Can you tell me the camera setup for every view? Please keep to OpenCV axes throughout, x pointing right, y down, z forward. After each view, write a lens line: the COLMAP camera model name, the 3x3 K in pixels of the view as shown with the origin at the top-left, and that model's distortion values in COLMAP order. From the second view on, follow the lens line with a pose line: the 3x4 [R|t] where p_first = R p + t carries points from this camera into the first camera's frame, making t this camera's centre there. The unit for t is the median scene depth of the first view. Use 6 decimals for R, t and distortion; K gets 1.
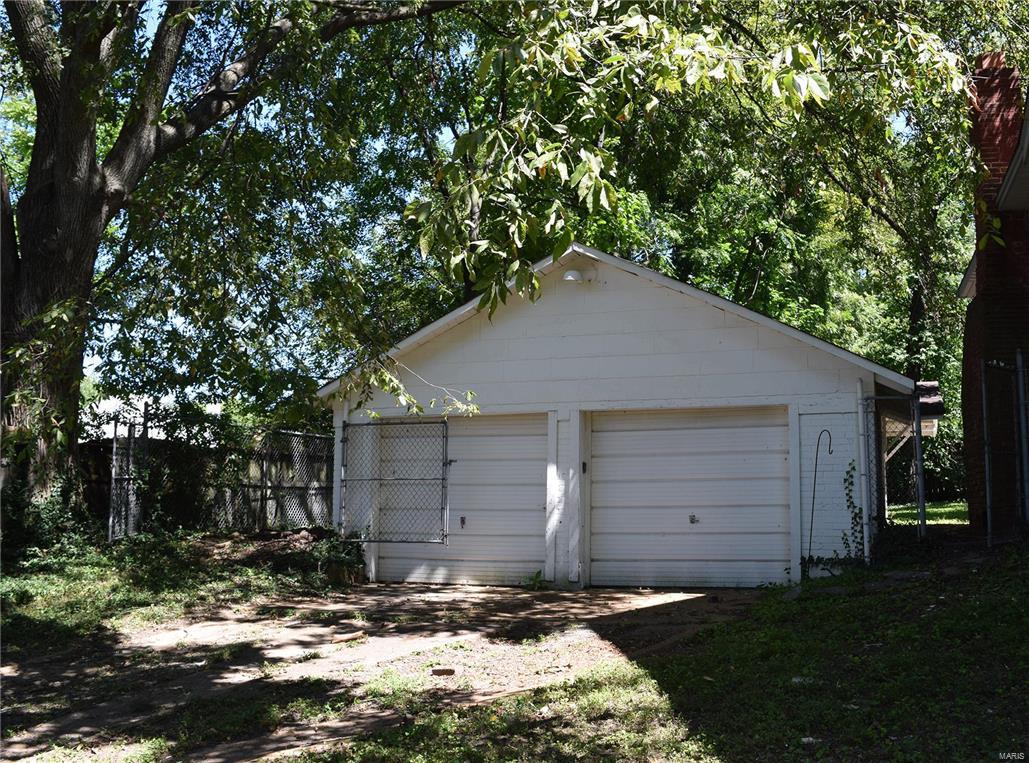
lens RADIAL K [[1031.7, 0, 514.5], [0, 1031.7, 381.5], [0, 0, 1]] dist [-0.165756, -0.001039]
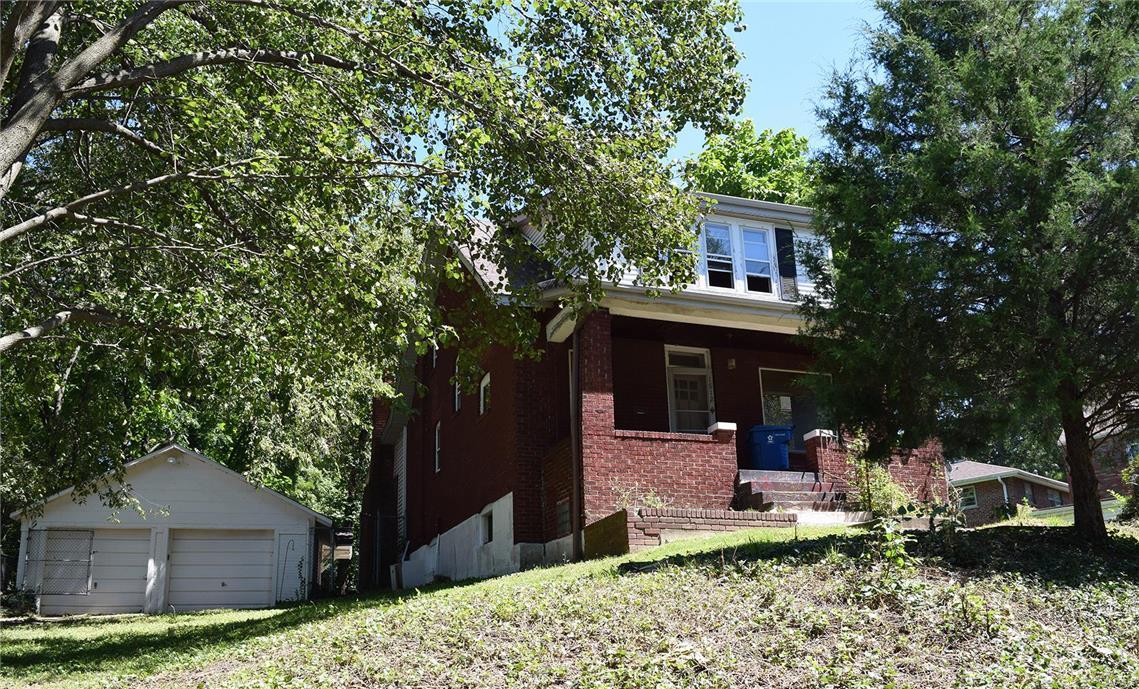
lens RADIAL K [[1031.2, 0, 569.5], [0, 1031.2, 344.5], [0, 0, 1]] dist [-0.070881, 0.000528]
pose [[0.844330, 0.139695, 0.517293, -0.337009], [-0.036681, 0.978221, -0.204298, 0.052170], [-0.534566, 0.153520, 0.831066, -1.059498]]
